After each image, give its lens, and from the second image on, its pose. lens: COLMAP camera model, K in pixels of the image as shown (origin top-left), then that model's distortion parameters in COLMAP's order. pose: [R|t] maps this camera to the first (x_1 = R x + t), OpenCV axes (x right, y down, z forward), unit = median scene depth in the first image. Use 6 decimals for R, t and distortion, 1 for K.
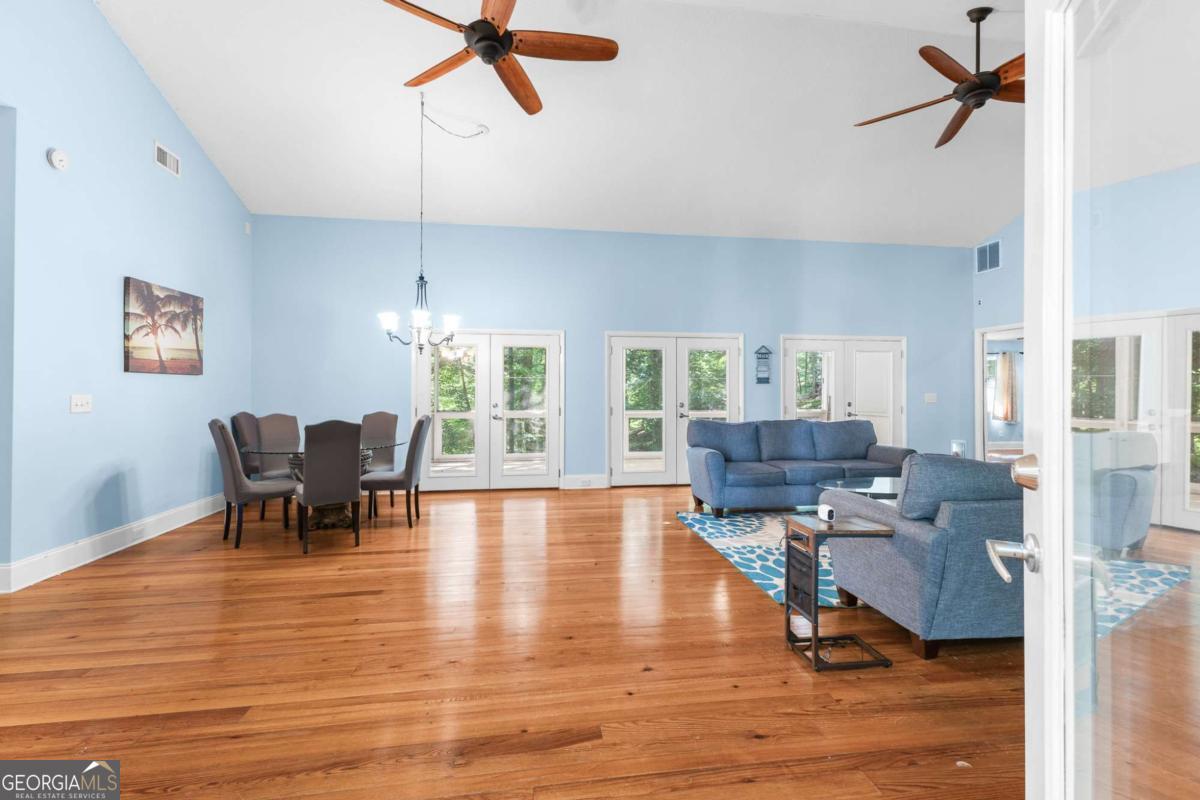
lens RADIAL K [[520.1, 0, 601.9], [0, 520.1, 391.3], [0, 0, 1]] dist [0.010539, 0.000068]
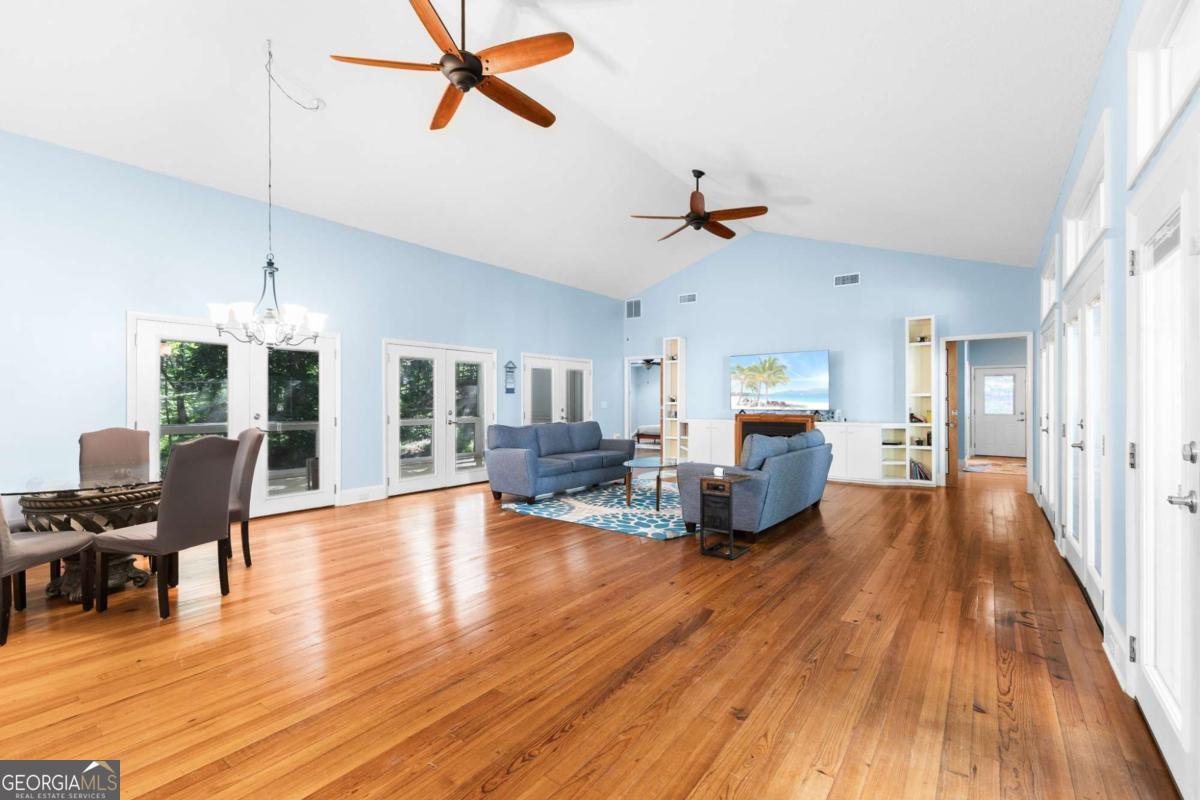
lens RADIAL K [[519.4, 0, 600.0], [0, 519.4, 400.0], [0, 0, 1]] dist [0.019534, -0.005044]
pose [[0.712344, 0.002003, 0.701827, -0.560312], [-0.002385, 0.999997, -0.000434, 0.000887], [-0.701826, -0.001365, 0.712347, 0.033361]]
